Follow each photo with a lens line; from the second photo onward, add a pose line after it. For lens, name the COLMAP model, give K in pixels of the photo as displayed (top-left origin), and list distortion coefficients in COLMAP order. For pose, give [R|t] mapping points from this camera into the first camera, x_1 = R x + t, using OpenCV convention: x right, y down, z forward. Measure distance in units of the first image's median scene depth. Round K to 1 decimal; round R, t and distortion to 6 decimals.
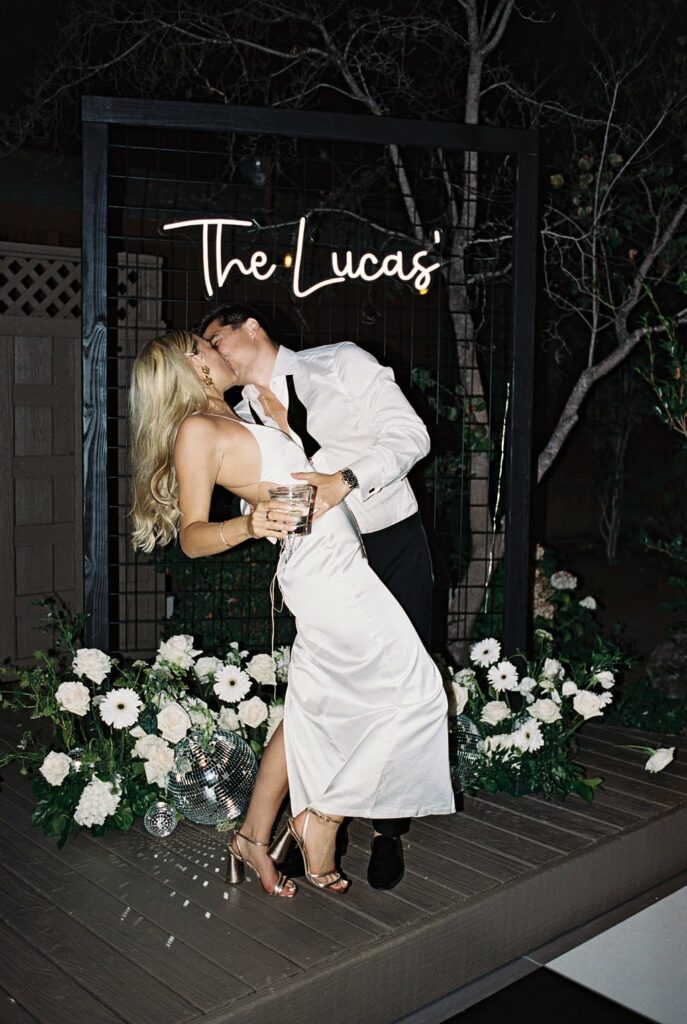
lens RADIAL K [[1085.0, 0, 343.5], [0, 1085.0, 512.0], [0, 0, 1]] dist [-0.243920, -0.001331]
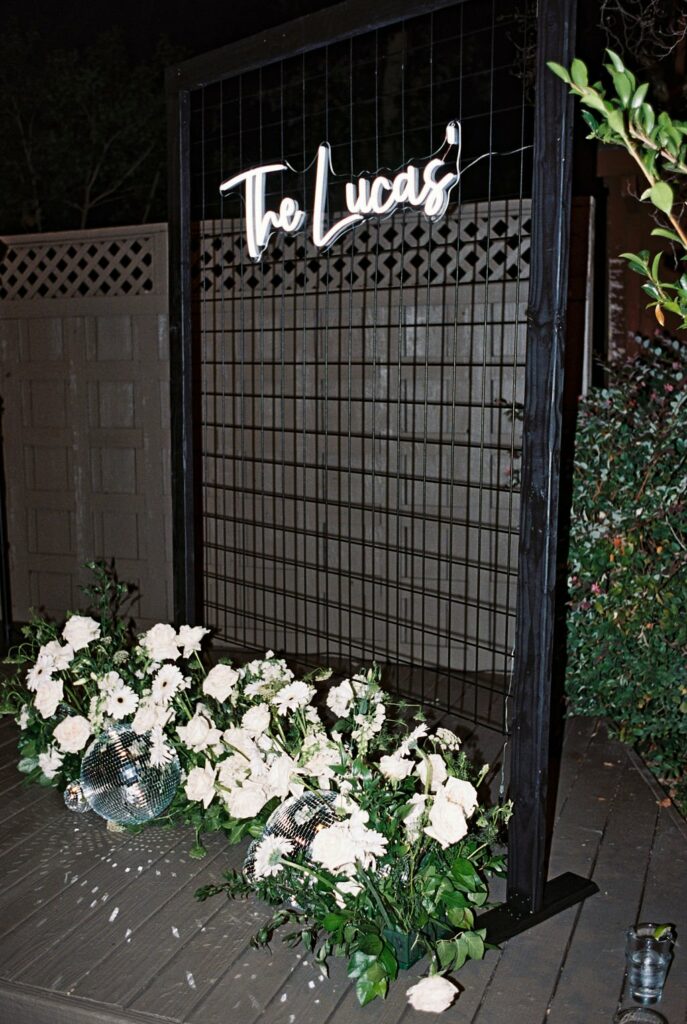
lens RADIAL K [[1085.0, 0, 343.5], [0, 1085.0, 512.0], [0, 0, 1]] dist [-0.243920, -0.001331]
pose [[0.446714, 0.101551, -0.888895, 0.704558], [-0.099477, 0.993015, 0.063454, -0.053763], [0.889129, 0.060078, 0.453696, 0.663564]]
